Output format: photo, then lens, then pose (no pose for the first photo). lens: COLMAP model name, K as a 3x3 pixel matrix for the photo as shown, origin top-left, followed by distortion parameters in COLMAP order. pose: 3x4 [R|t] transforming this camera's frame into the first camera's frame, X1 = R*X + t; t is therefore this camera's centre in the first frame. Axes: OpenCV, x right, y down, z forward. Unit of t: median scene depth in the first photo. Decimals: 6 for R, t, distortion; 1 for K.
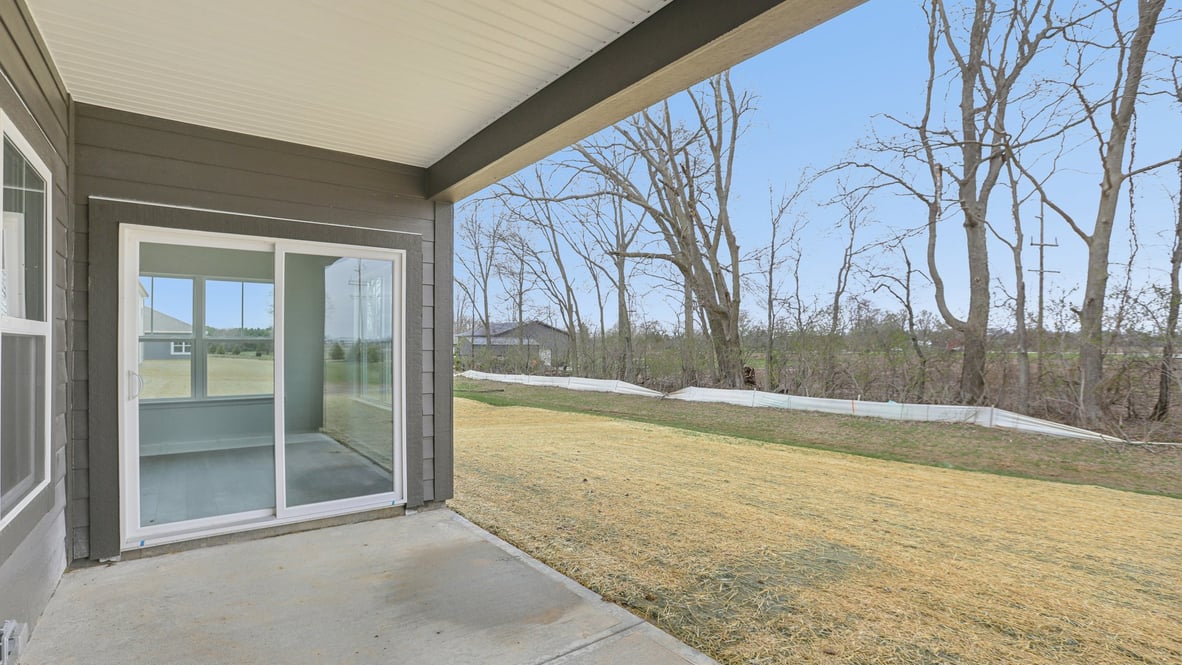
lens RADIAL K [[543.3, 0, 582.7], [0, 543.3, 341.0], [0, 0, 1]] dist [-0.078563, 0.040038]
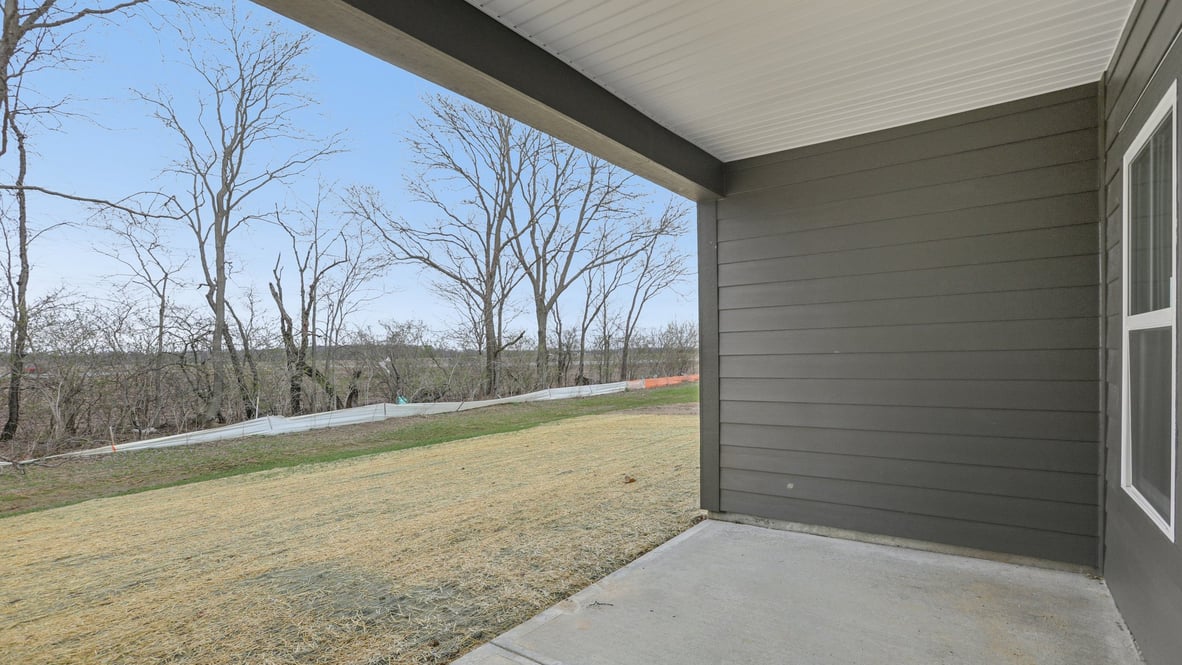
lens RADIAL K [[543.3, 0, 582.7], [0, 543.3, 341.0], [0, 0, 1]] dist [-0.078563, 0.040038]
pose [[-0.279017, 0.037384, 0.959558, -0.841990], [-0.001295, 0.999226, -0.039306, 0.017394], [-0.960285, -0.012209, -0.278753, 1.069786]]
